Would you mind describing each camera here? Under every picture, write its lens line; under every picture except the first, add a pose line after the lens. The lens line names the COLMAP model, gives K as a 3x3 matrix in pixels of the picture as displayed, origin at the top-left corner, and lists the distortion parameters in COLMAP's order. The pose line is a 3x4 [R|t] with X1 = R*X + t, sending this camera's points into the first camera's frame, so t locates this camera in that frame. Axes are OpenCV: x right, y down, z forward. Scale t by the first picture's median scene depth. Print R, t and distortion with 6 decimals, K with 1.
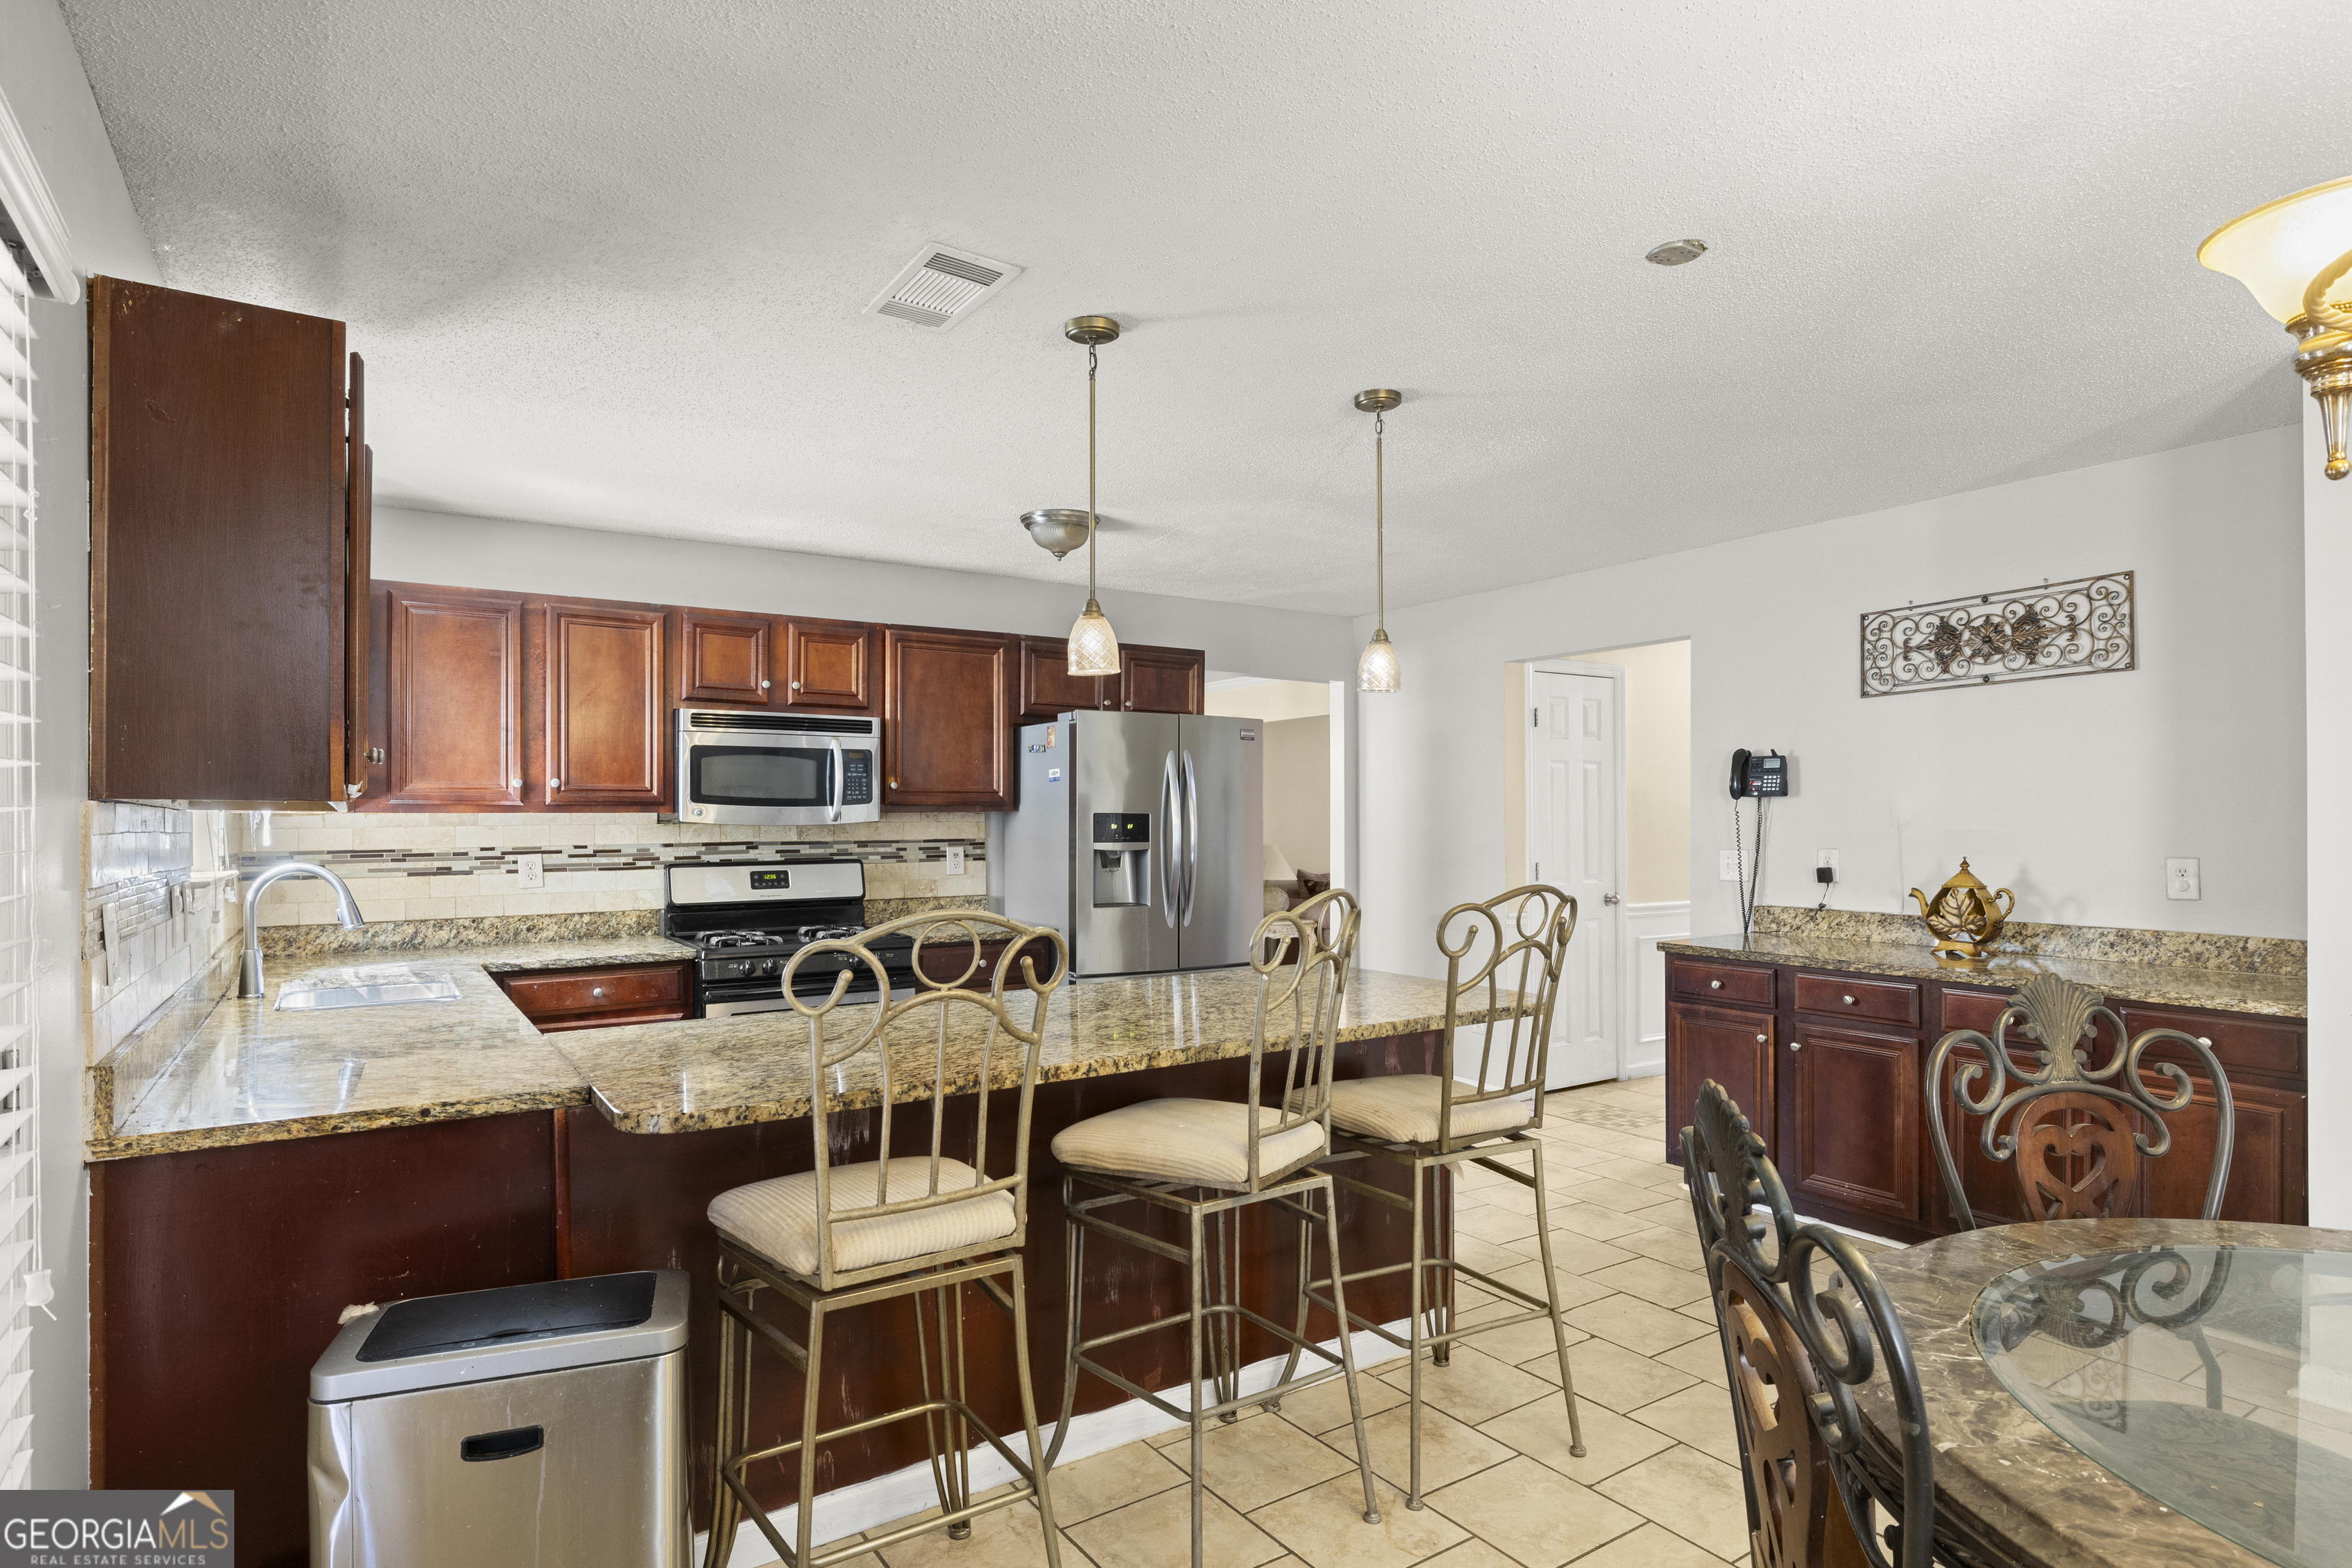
lens RADIAL K [[1252.2, 0, 1180.0], [0, 1252.2, 822.2], [0, 0, 1]] dist [0.001833, -0.000313]
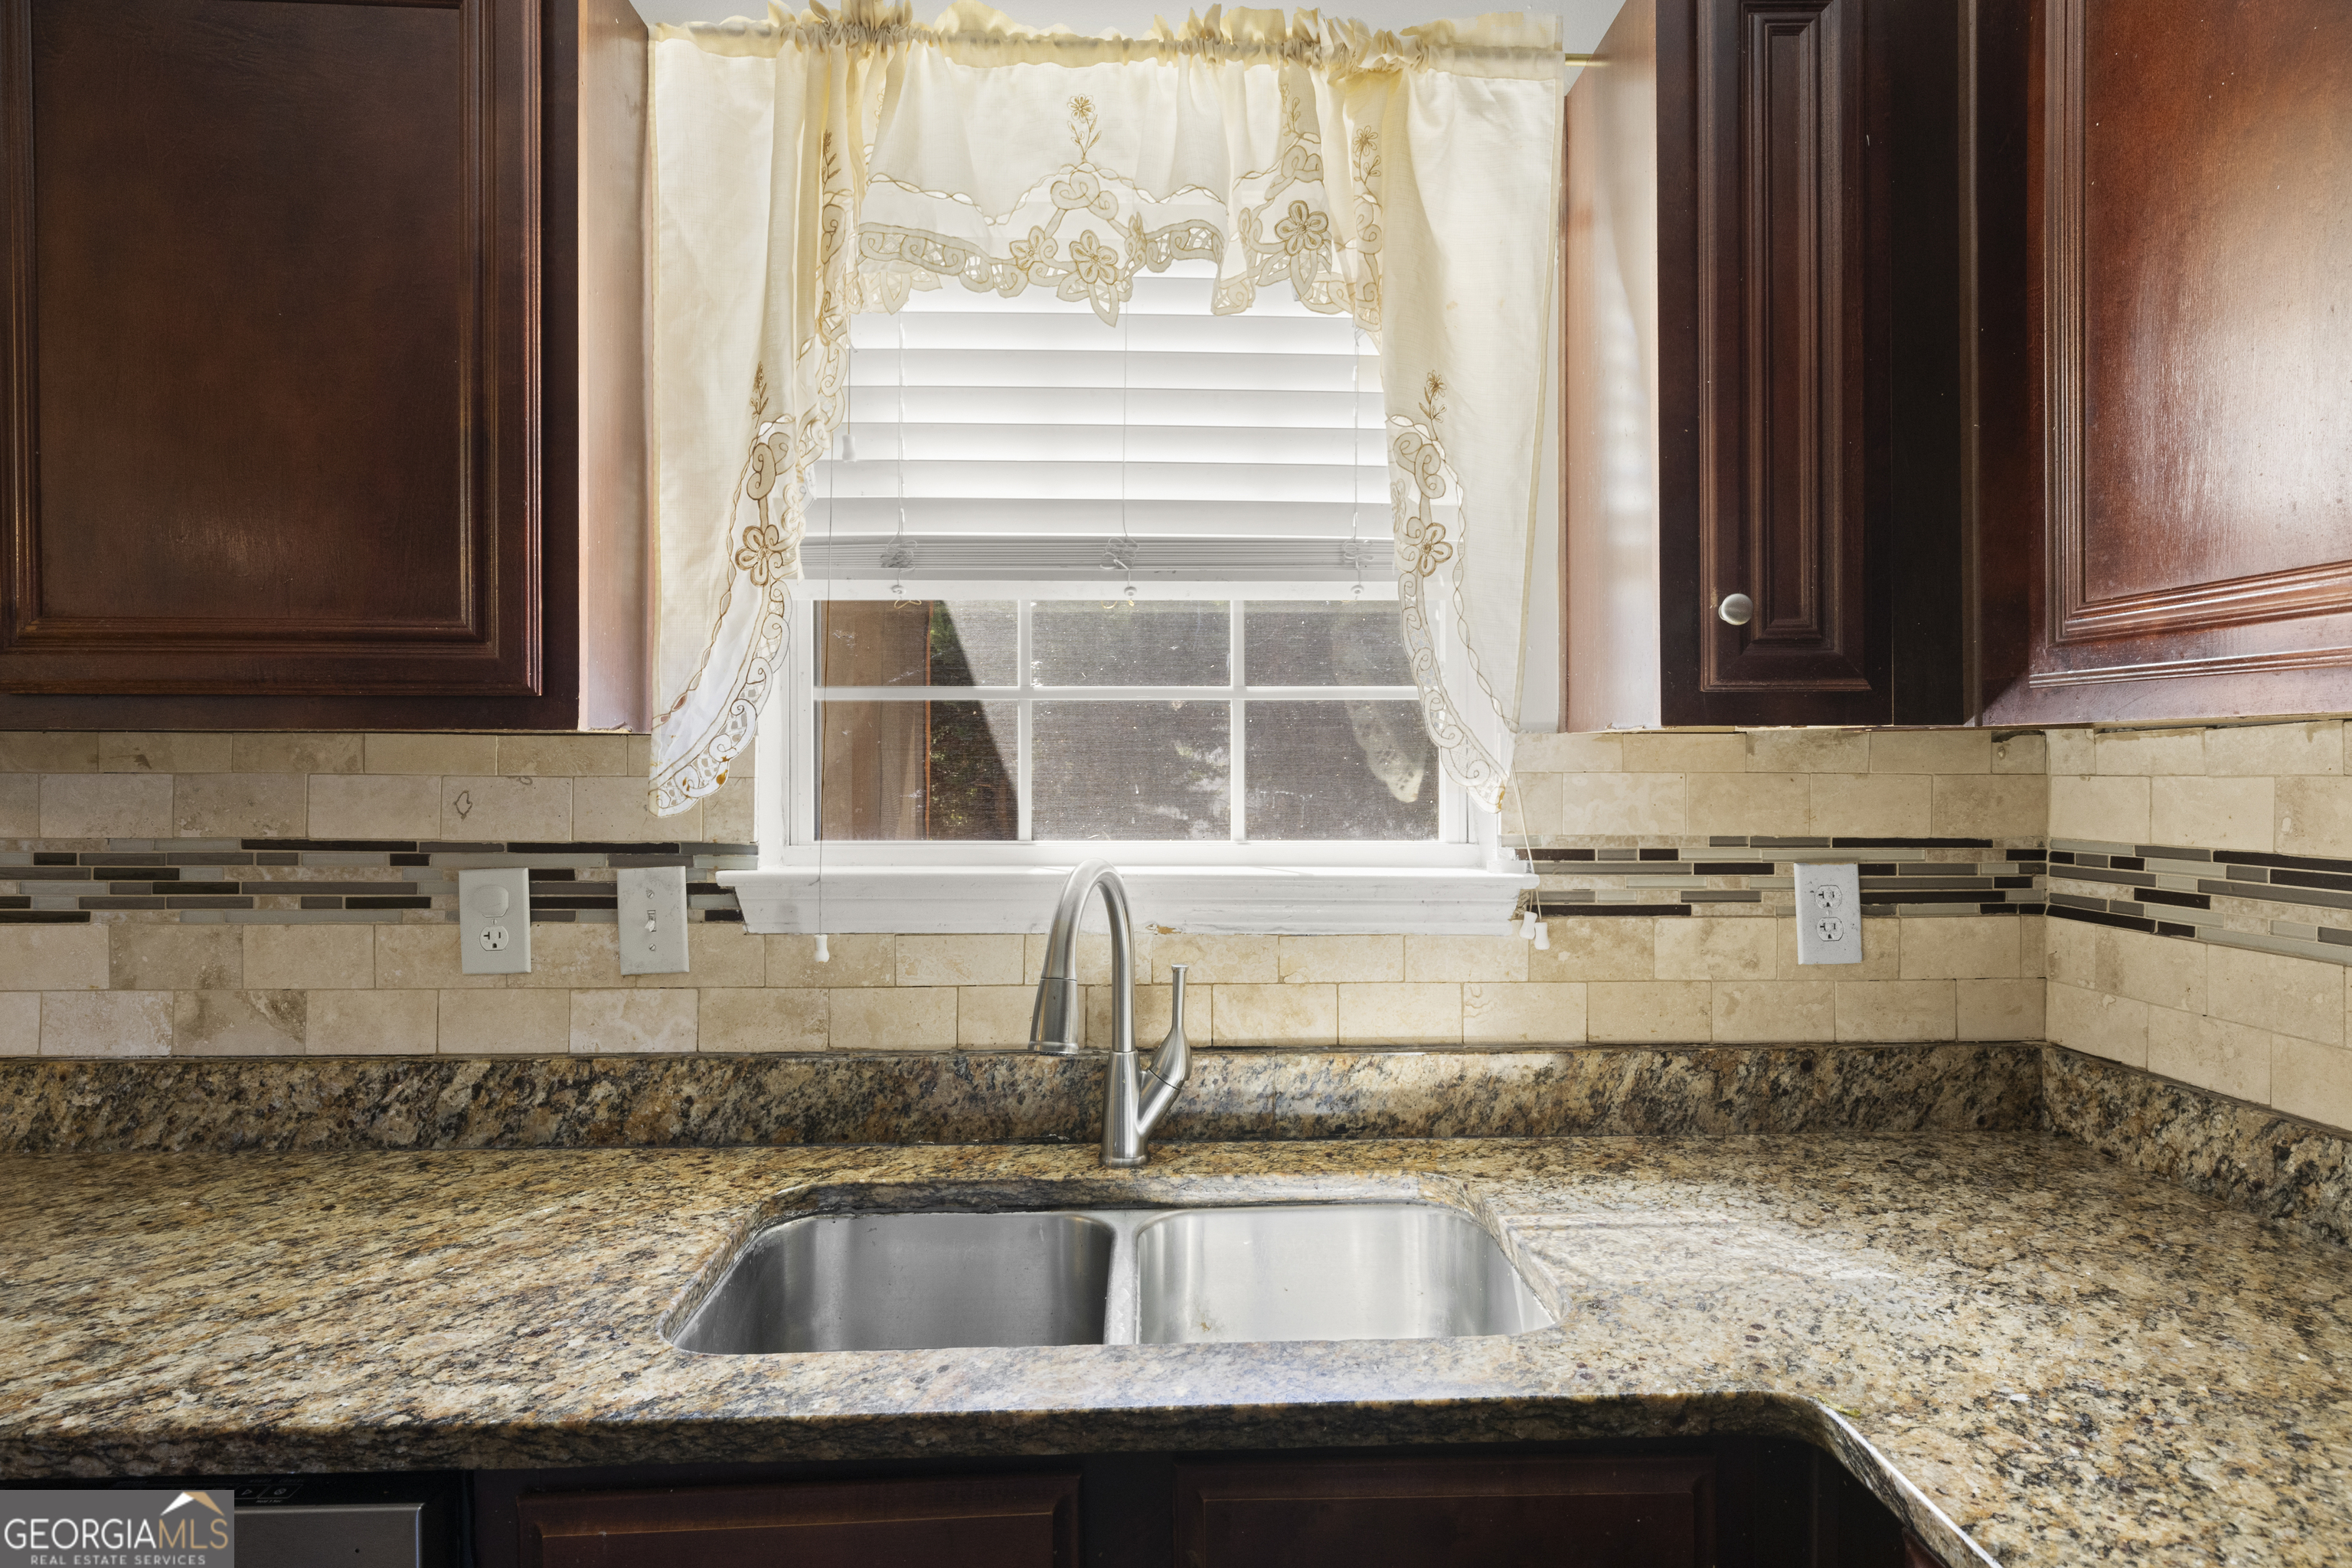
lens RADIAL K [[1259.8, 0, 1182.6], [0, 1259.8, 755.5], [0, 0, 1]] dist [-0.001729, -0.001045]
pose [[-0.517104, 0.001318, -0.855921, -0.260296], [0.001162, 0.999999, 0.000838, -0.000622], [0.855922, -0.000561, -0.517105, 0.852454]]
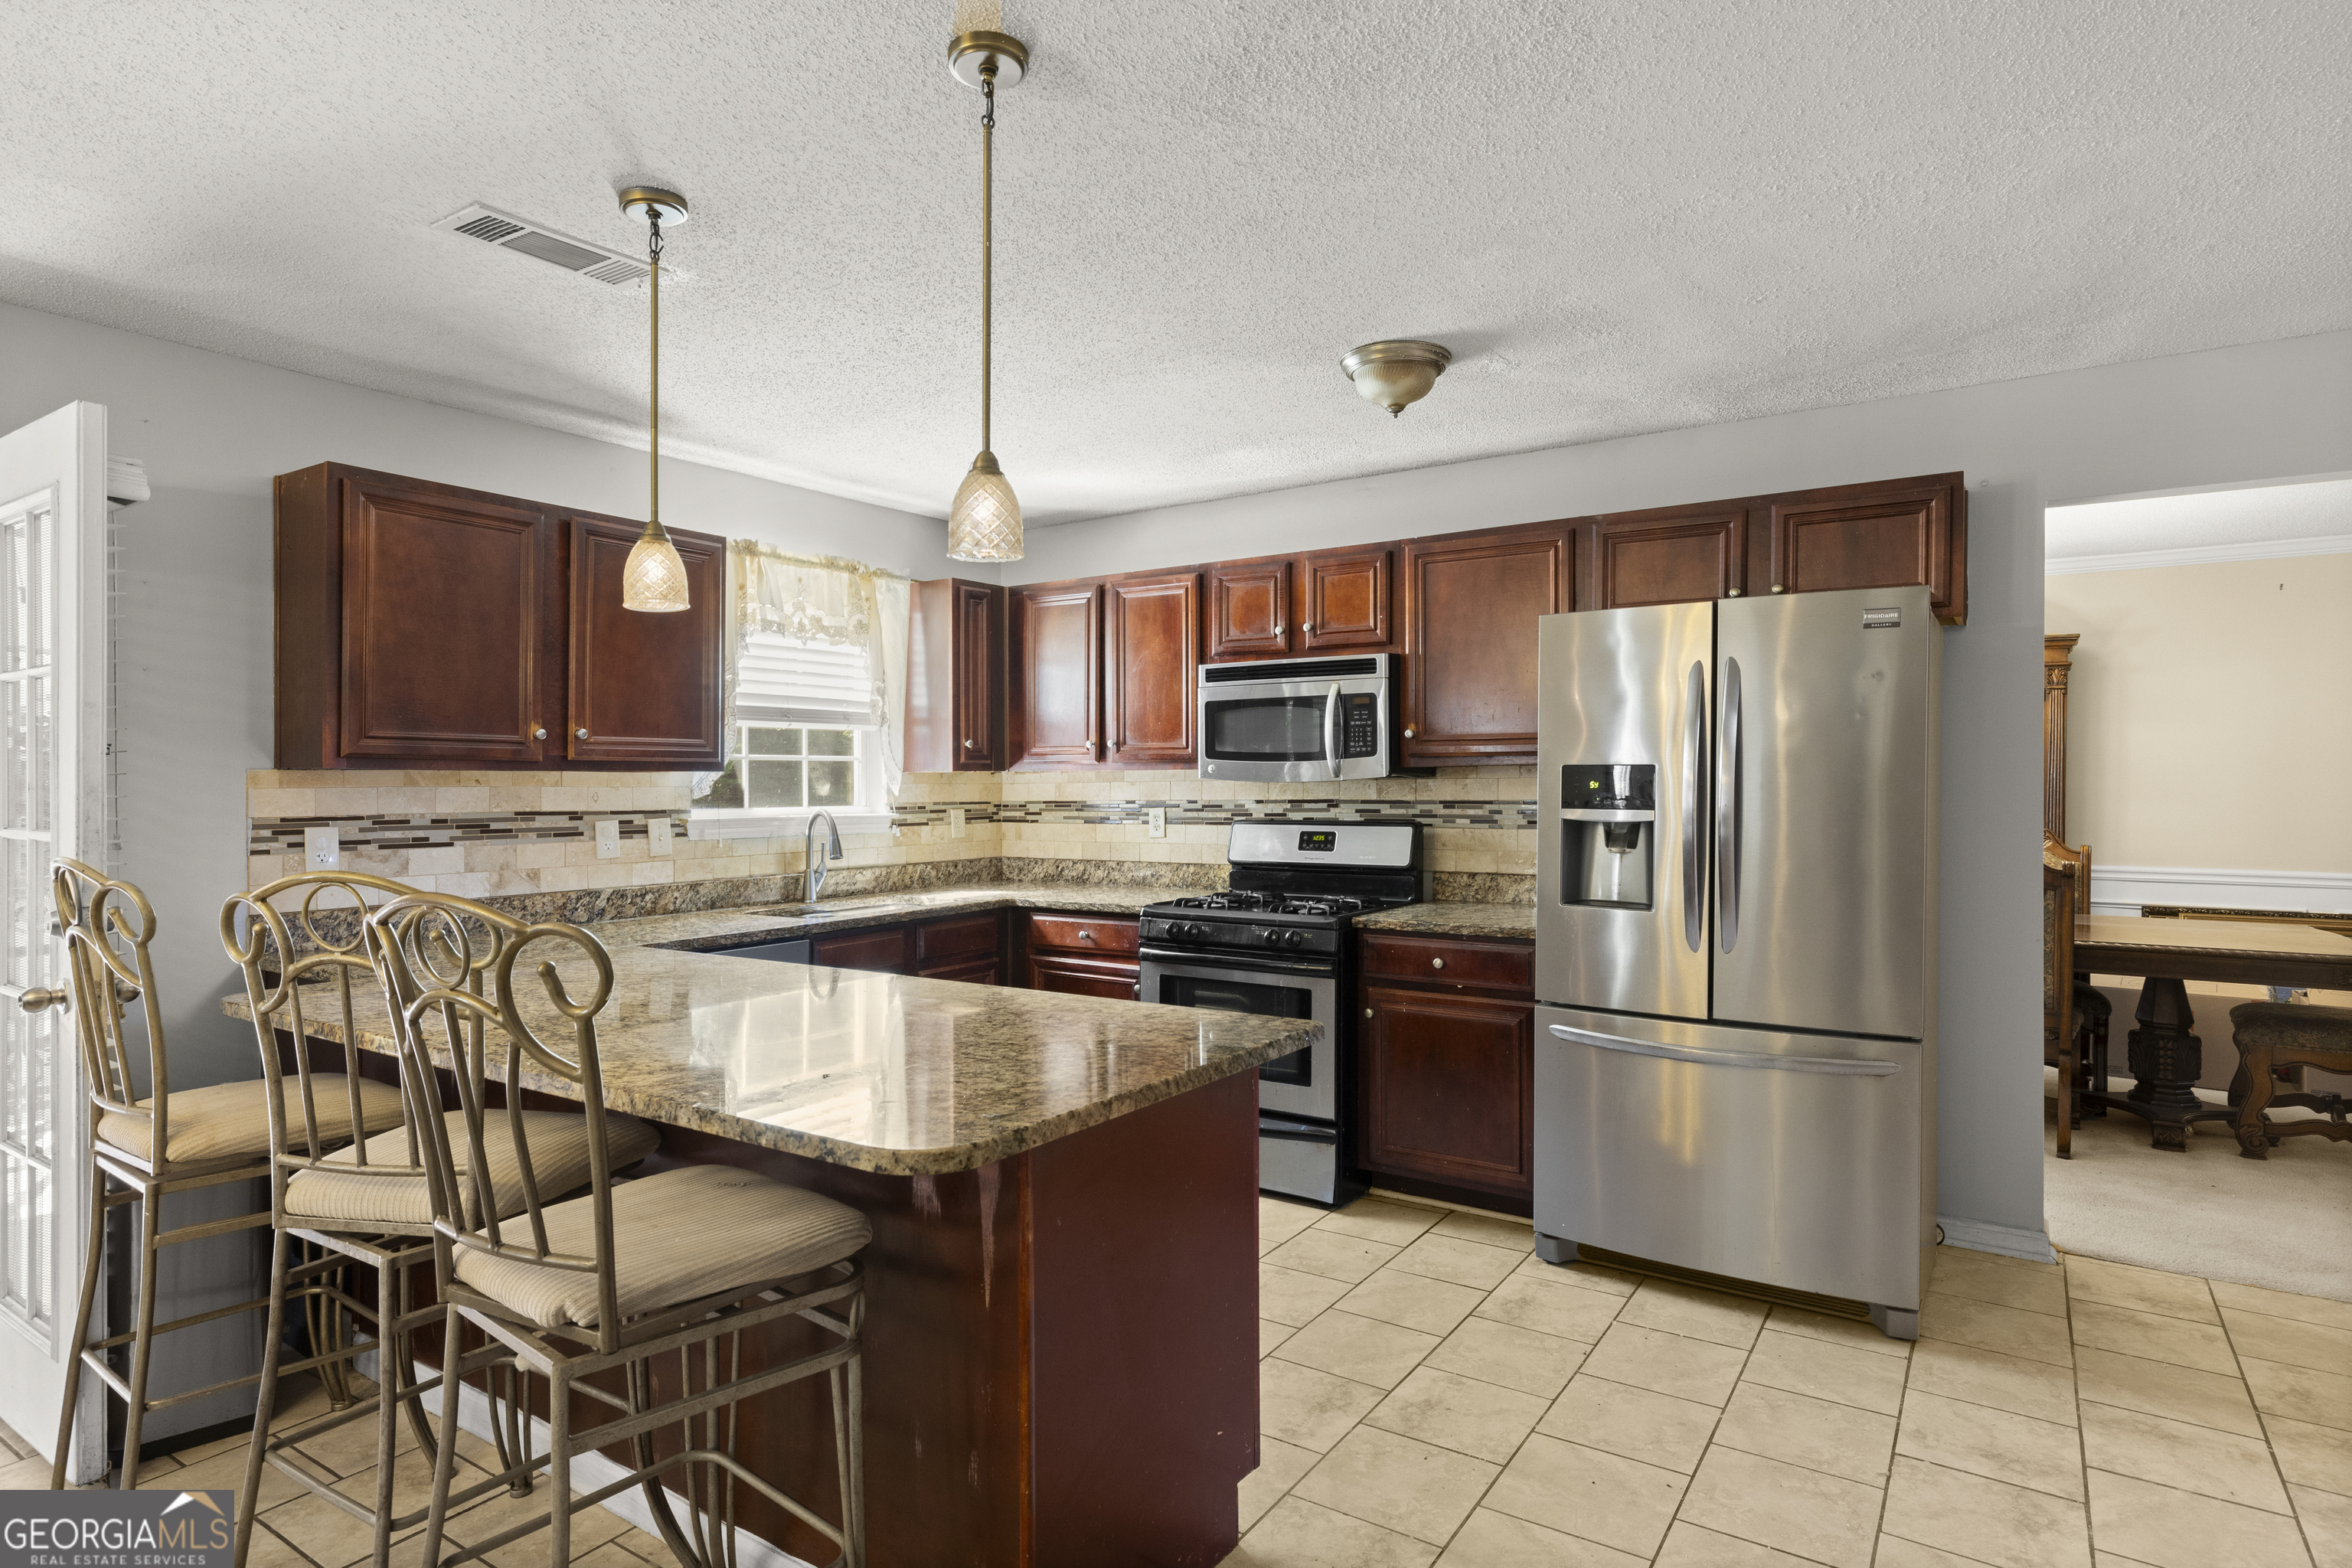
lens RADIAL K [[1248.7, 0, 1182.2], [0, 1248.7, 787.5], [0, 0, 1]] dist [-0.000336, 0.000615]
pose [[0.386252, 0.007291, -0.922364, 0.499170], [0.001926, 0.999960, 0.008711, -0.001649], [0.922391, -0.005141, 0.386223, 0.577248]]
